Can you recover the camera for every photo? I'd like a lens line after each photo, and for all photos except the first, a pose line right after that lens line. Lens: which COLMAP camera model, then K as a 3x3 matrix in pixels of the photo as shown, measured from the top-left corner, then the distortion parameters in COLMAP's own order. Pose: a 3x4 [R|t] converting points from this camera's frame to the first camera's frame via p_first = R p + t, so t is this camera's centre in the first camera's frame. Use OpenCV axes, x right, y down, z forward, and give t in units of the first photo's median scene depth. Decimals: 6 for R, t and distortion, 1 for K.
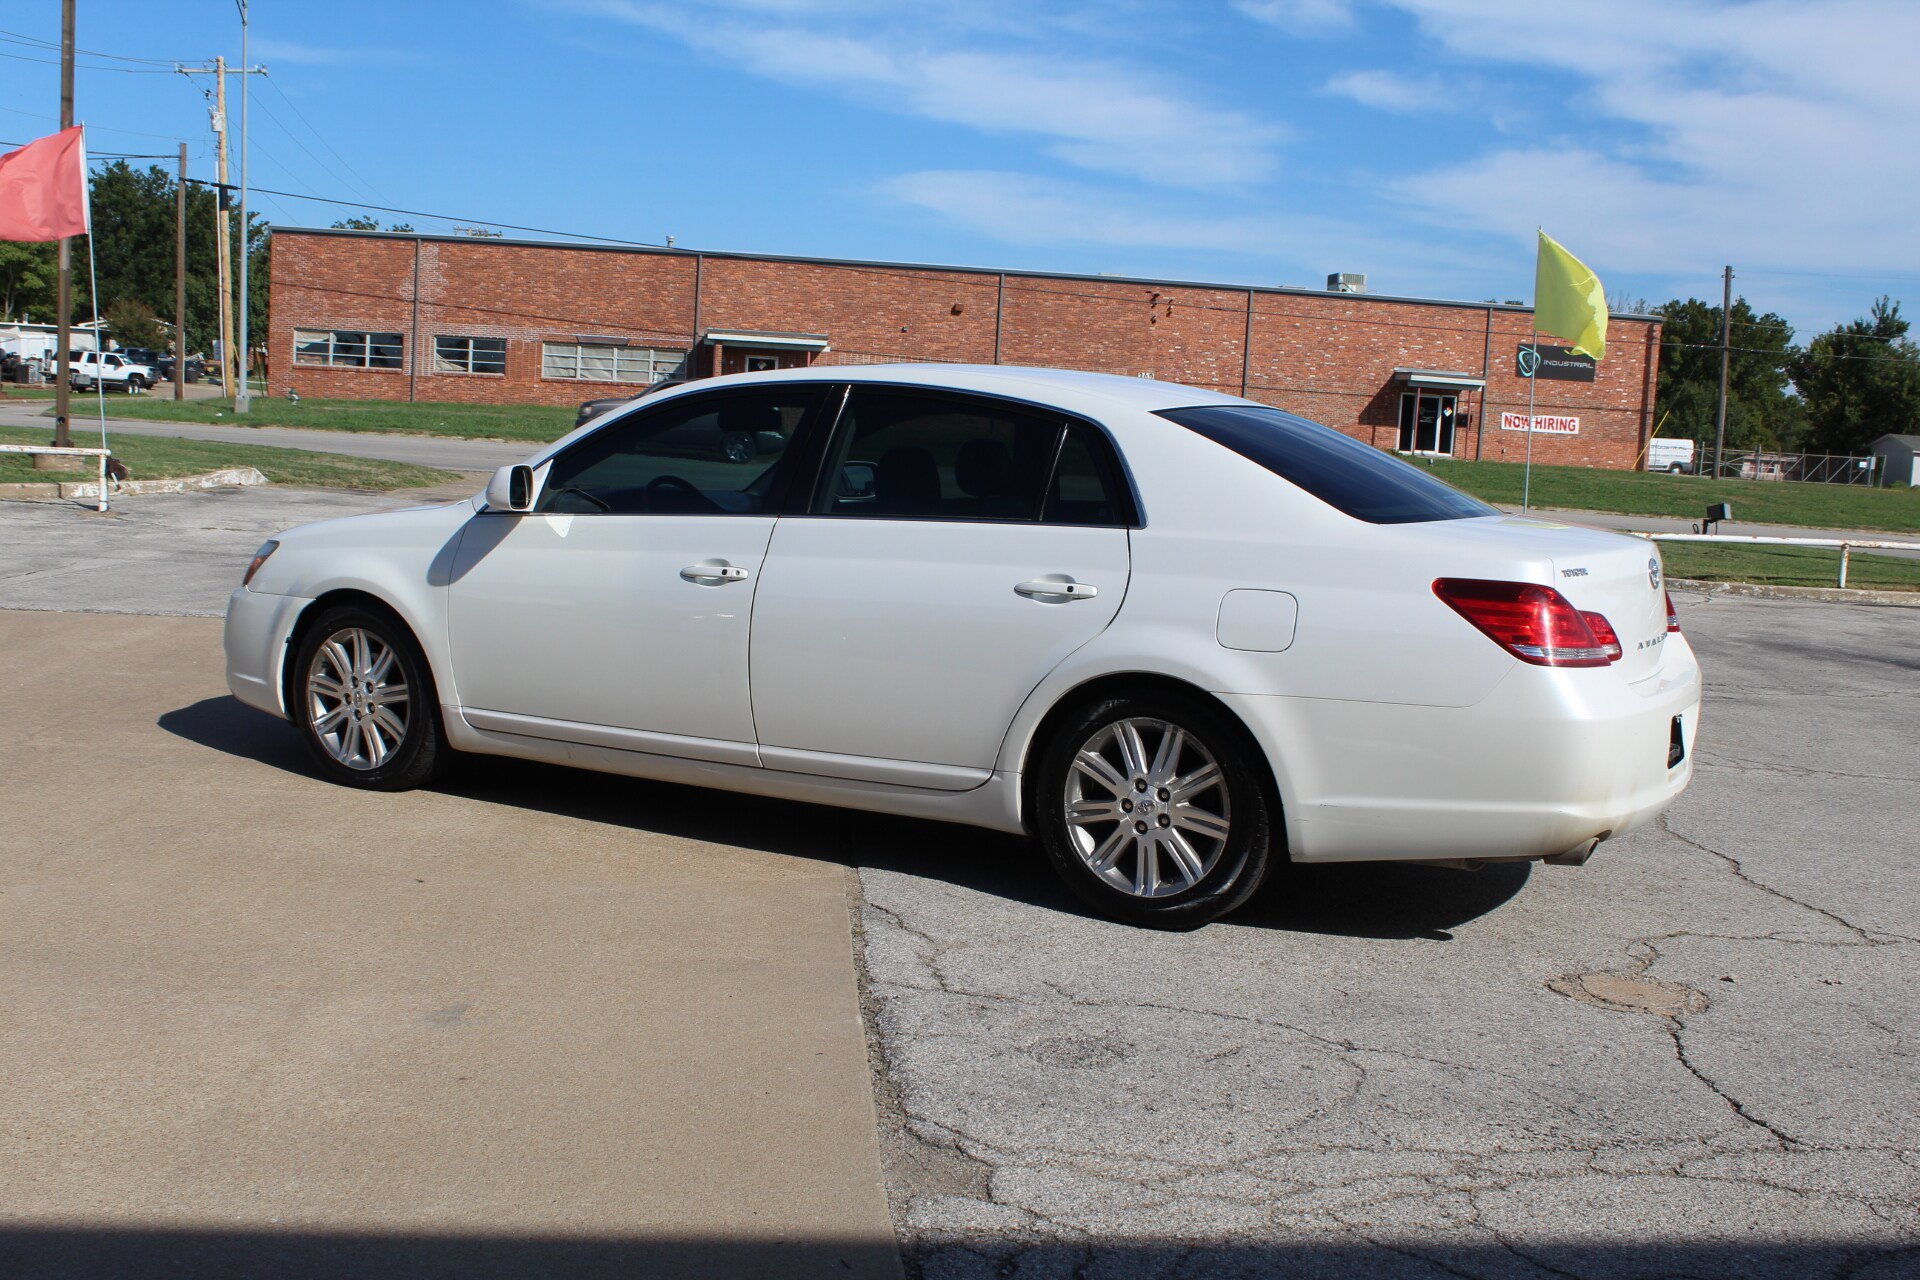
lens RADIAL K [[1968.8, 0, 962.8], [0, 1968.8, 653.4], [0, 0, 1]] dist [-0.077588, 0.000000]
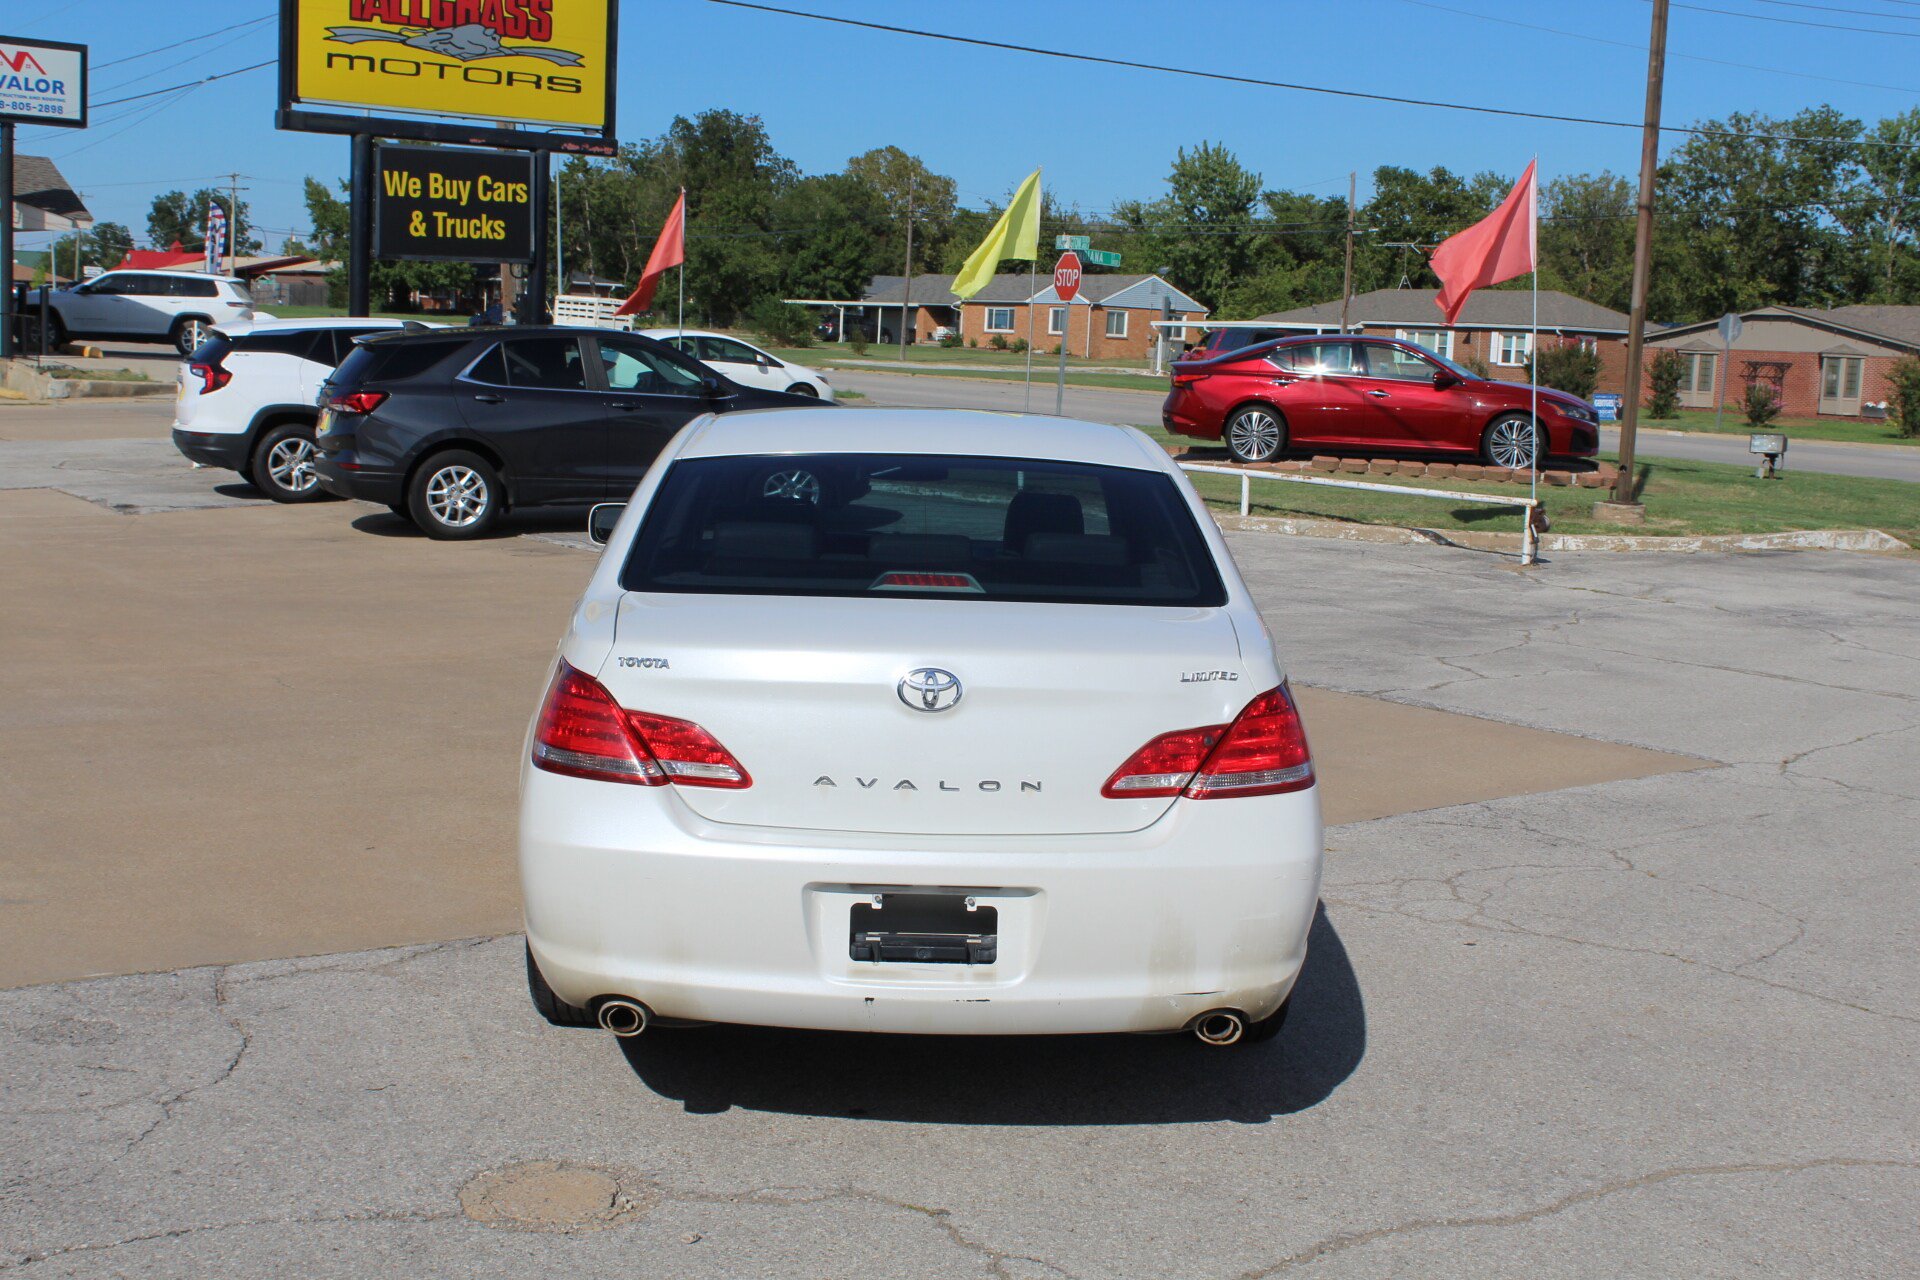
lens RADIAL K [[2274.7, 0, 943.4], [0, 2274.7, 635.3], [0, 0, 1]] dist [-0.055758, 0.000000]
pose [[0.509926, 0.075694, -0.856882, 0.338511], [-0.117163, 0.992950, 0.017990, -0.024277], [0.852202, 0.091221, 0.515199, 0.183093]]
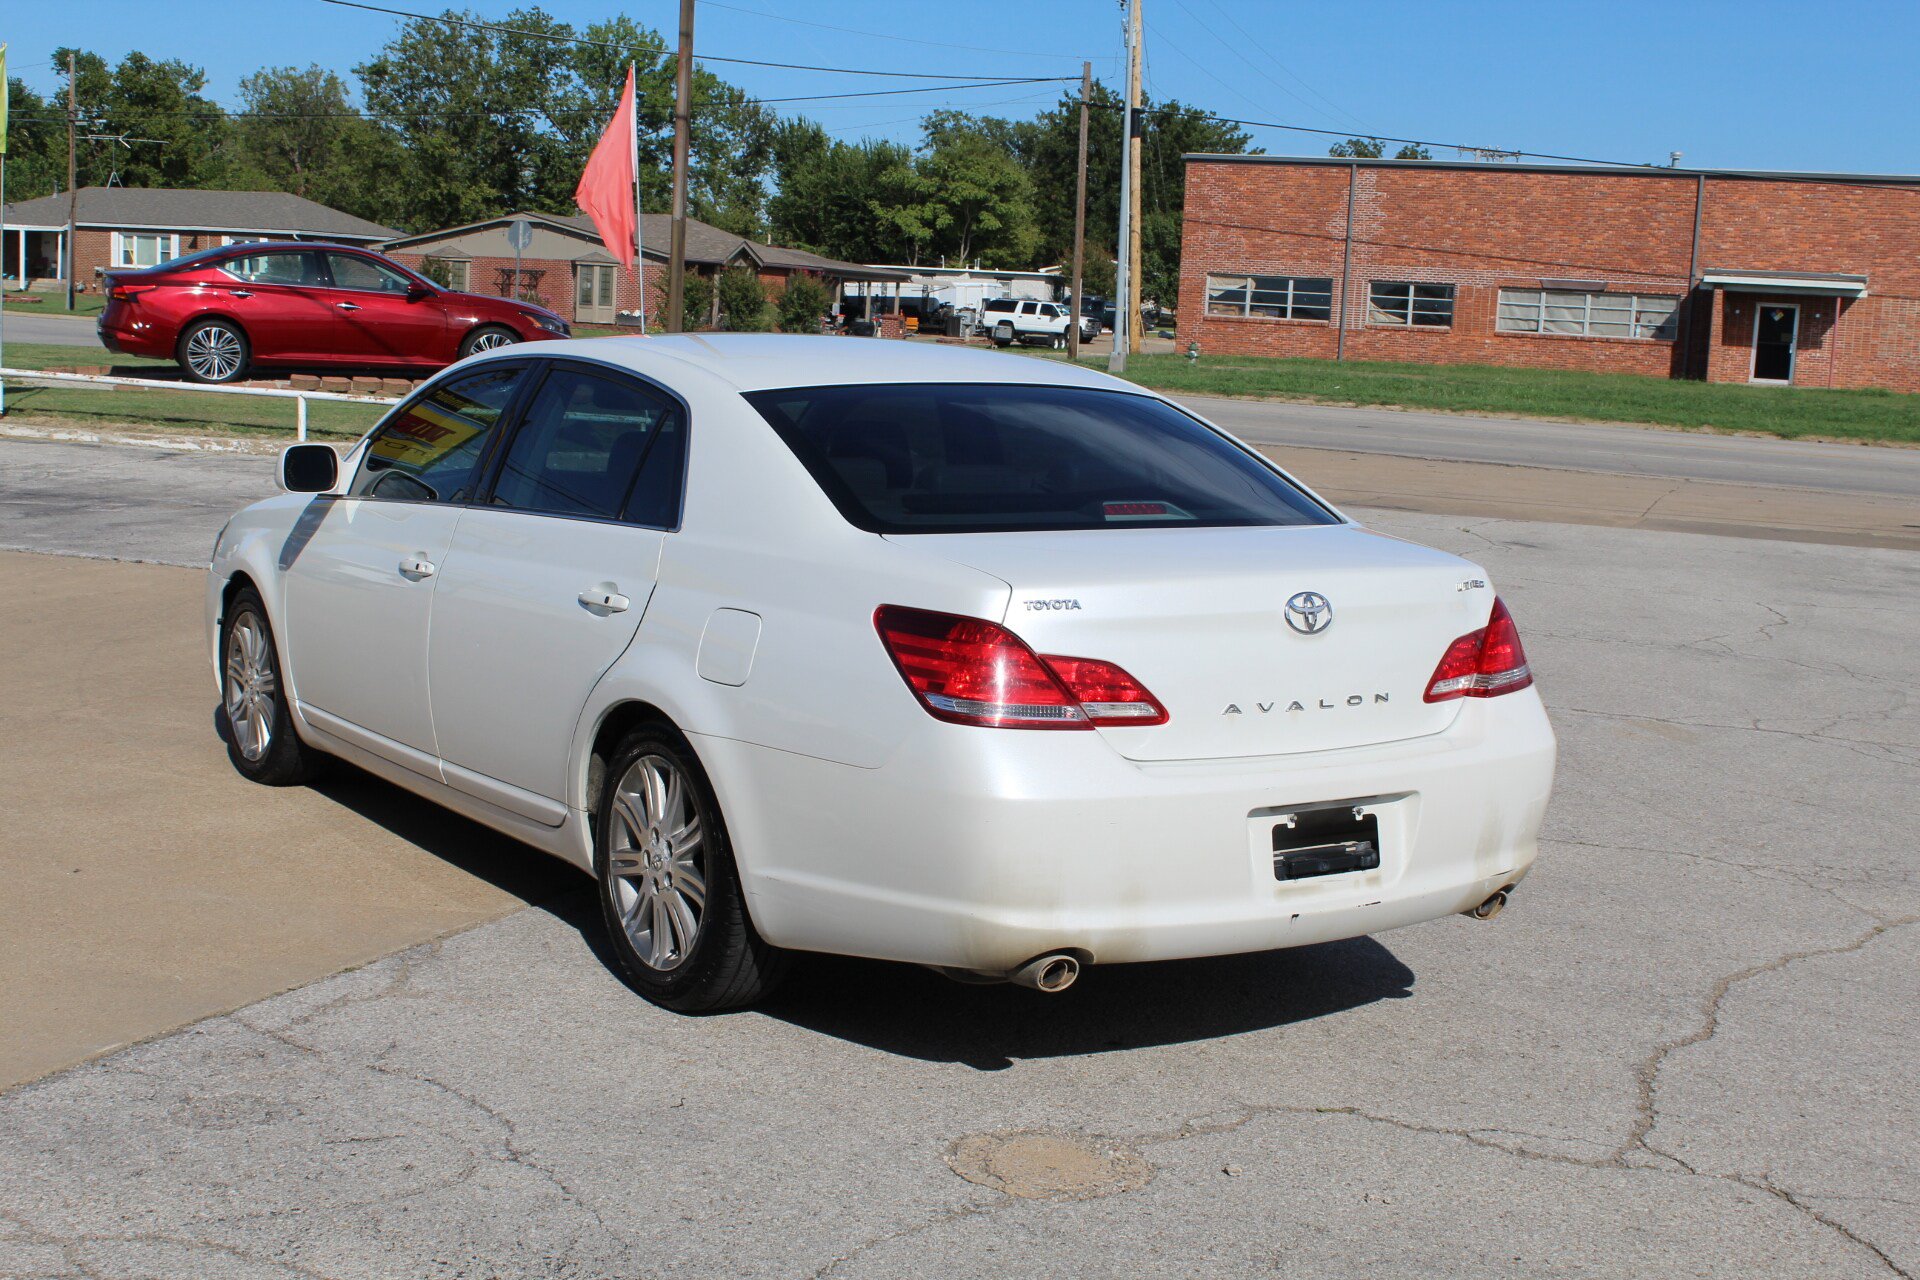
lens RADIAL K [[2419.3, 0, 955.3], [0, 2419.3, 640.0], [0, 0, 1]] dist [-0.050129, 0.000000]
pose [[0.887616, 0.050937, -0.457760, 0.207584], [-0.056382, 0.998408, 0.001771, -0.007943], [0.457121, 0.024237, 0.889074, 0.041809]]
